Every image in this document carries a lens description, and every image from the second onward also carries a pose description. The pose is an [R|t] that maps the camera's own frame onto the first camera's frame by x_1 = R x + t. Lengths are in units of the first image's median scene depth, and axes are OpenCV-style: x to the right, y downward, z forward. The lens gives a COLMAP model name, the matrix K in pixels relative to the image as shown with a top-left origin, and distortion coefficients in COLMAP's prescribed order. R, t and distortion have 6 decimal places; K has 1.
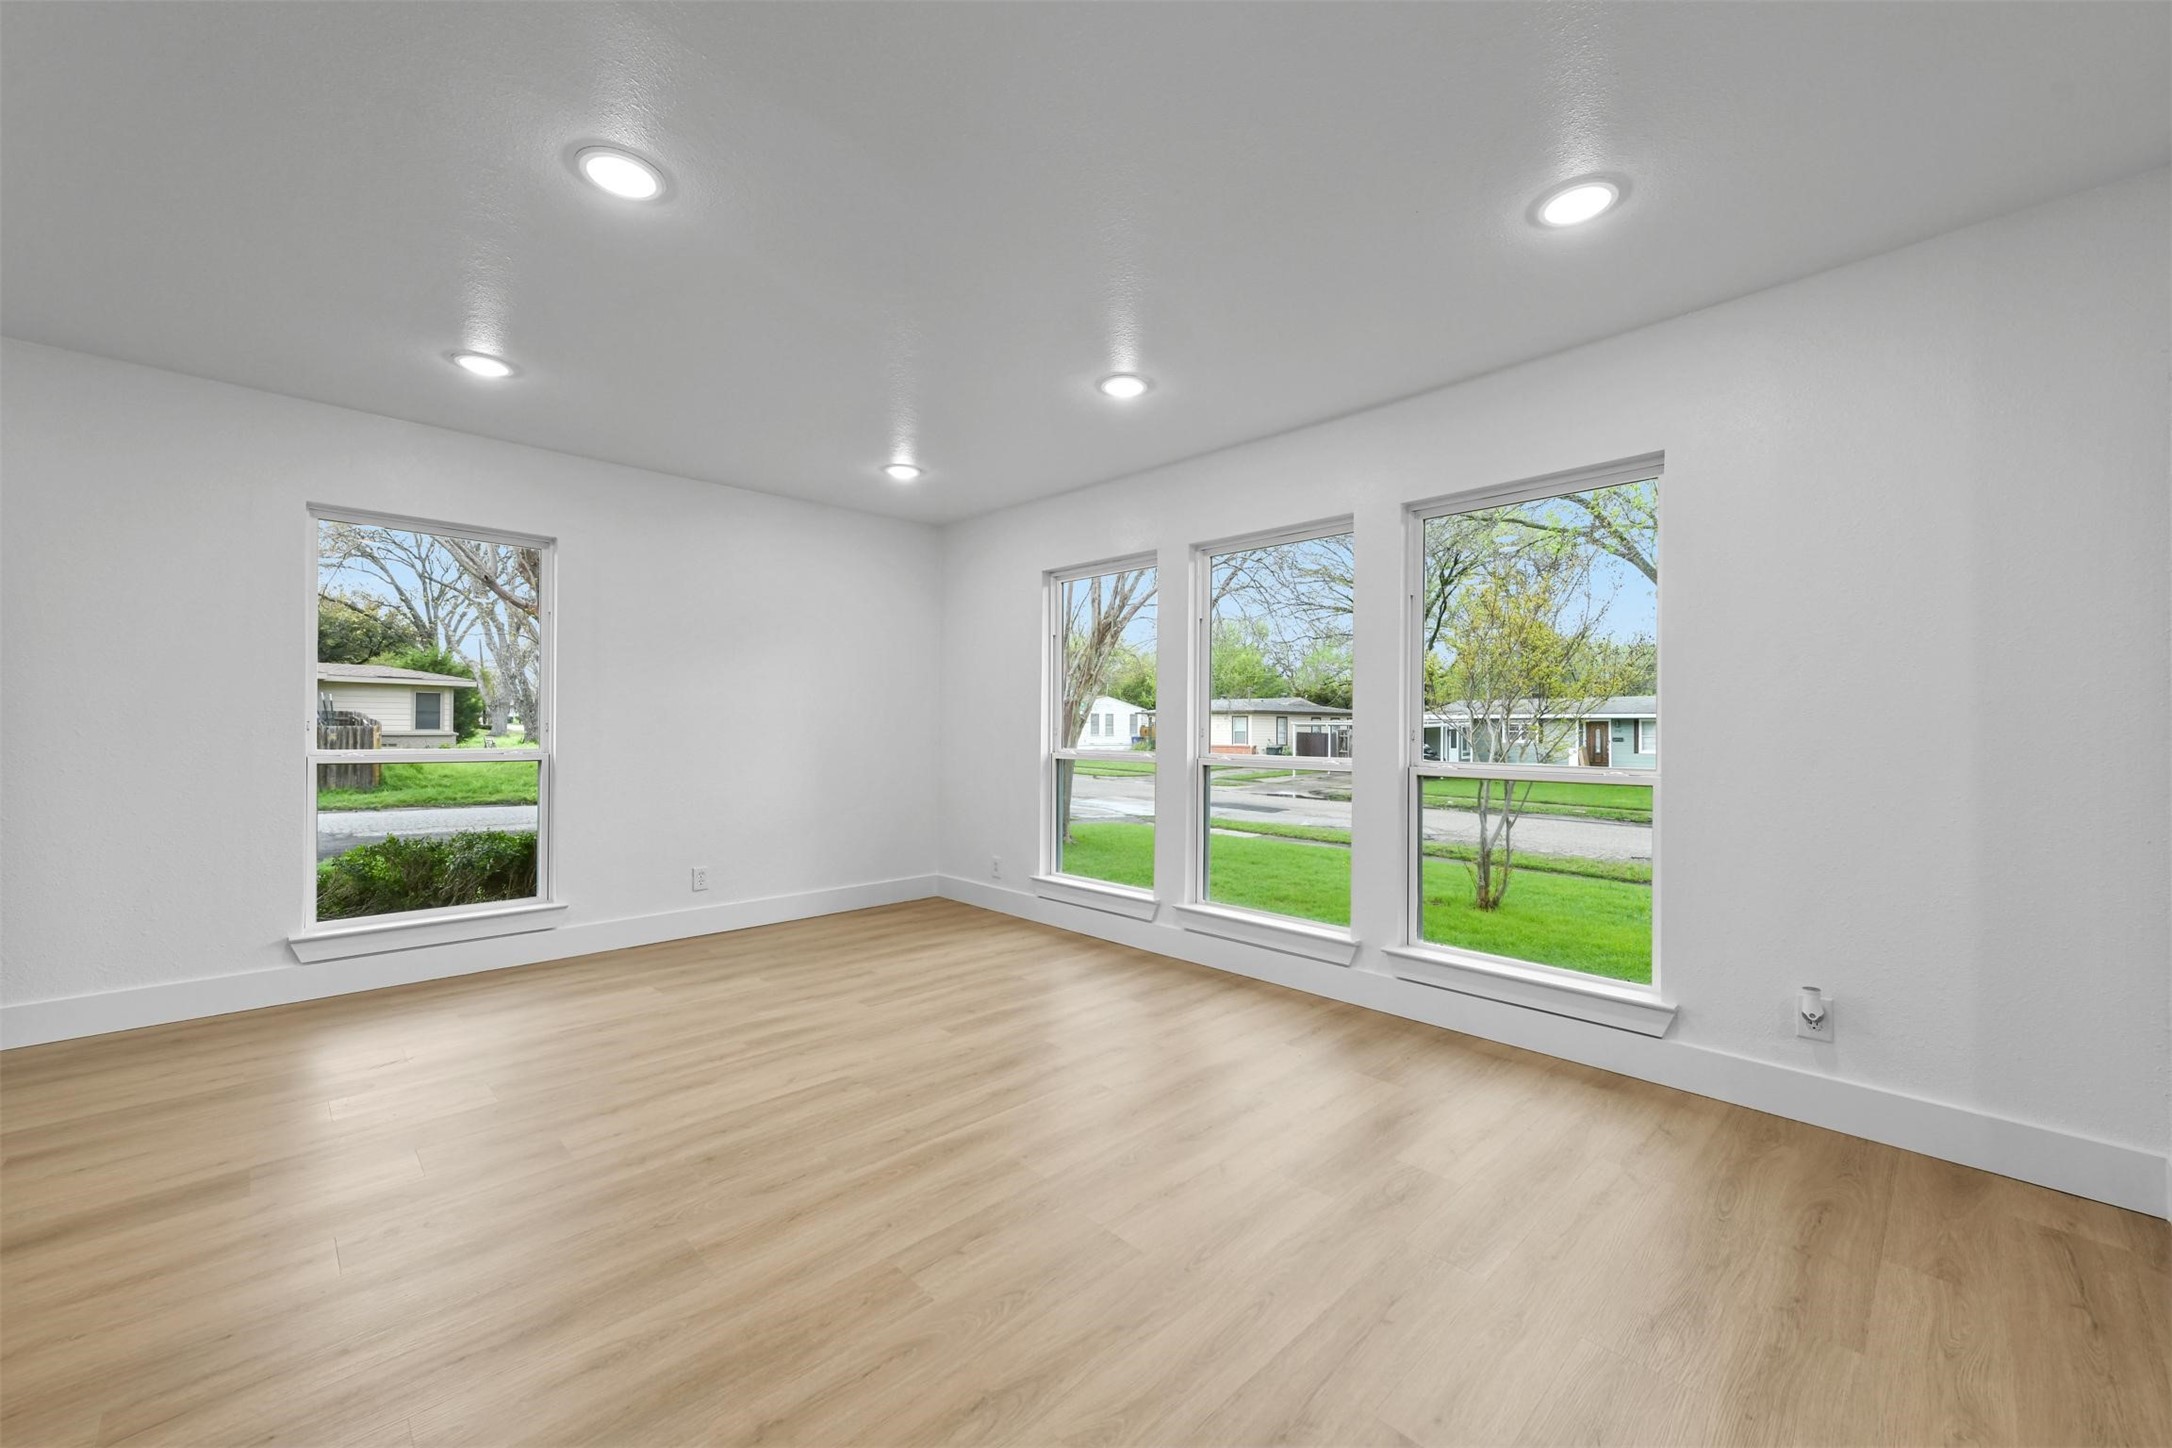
lens RADIAL K [[853.0, 0, 1096.9], [0, 853.0, 723.0], [0, 0, 1]] dist [0.009375, 0.000138]
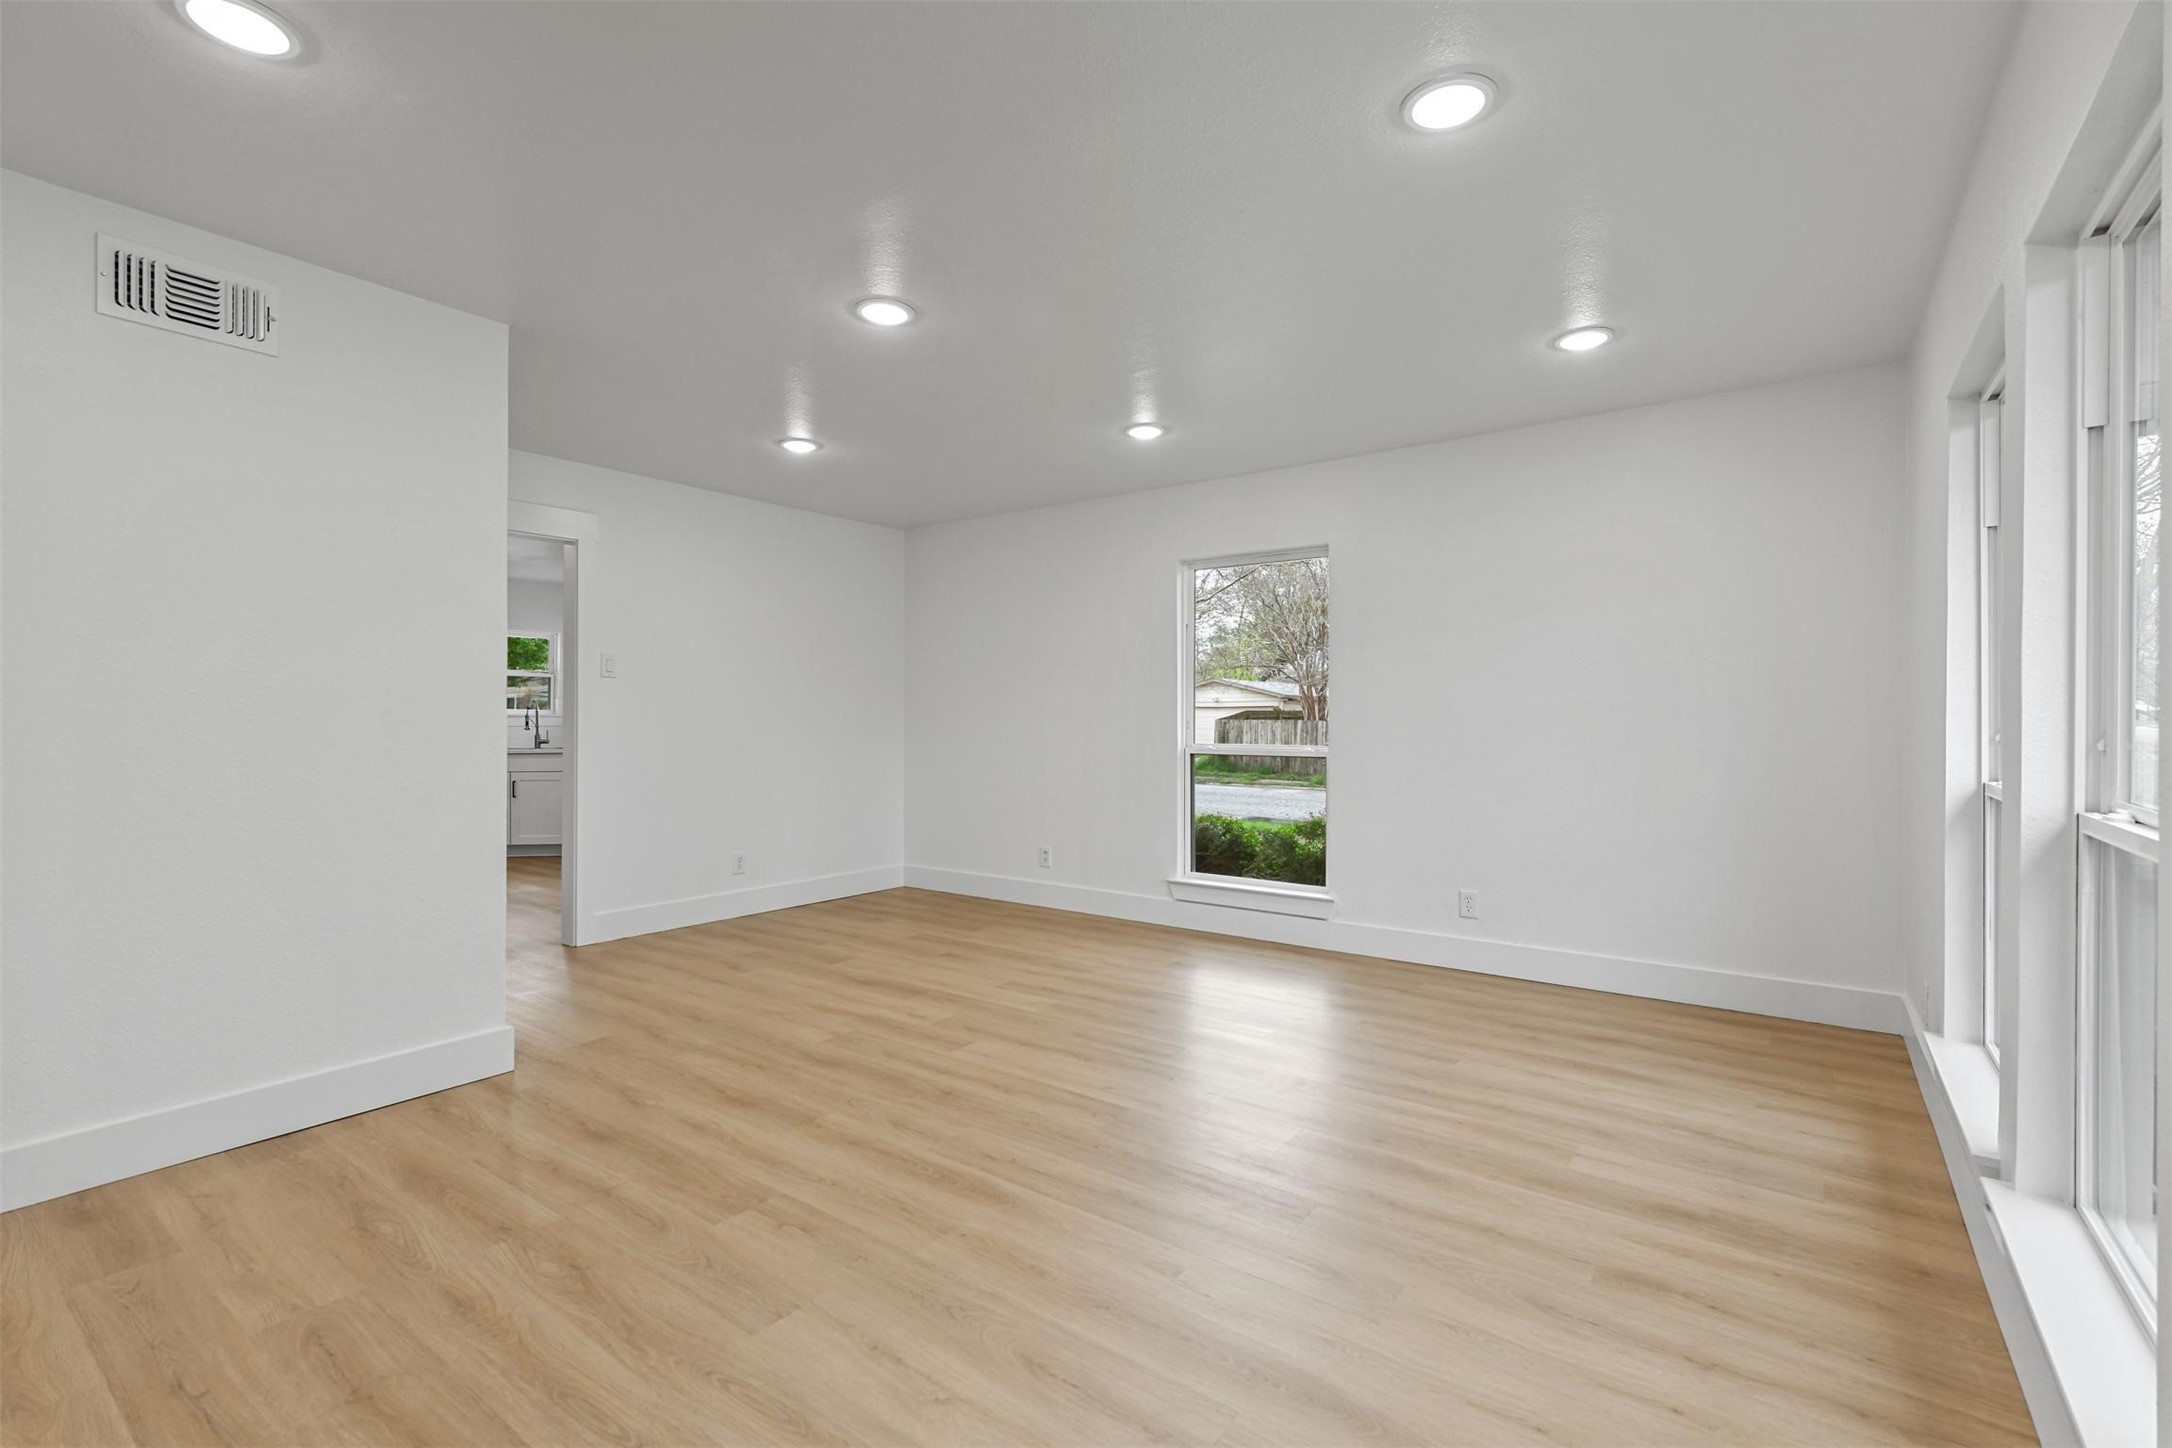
lens RADIAL K [[974.6, 0, 1081.6], [0, 974.6, 730.5], [0, 0, 1]] dist [0.000924, 0.000269]
pose [[0.144567, 0.003639, -0.989488, 0.559125], [0.001306, 0.999992, 0.003868, 0.009109], [0.989494, -0.001852, 0.144561, 0.631091]]
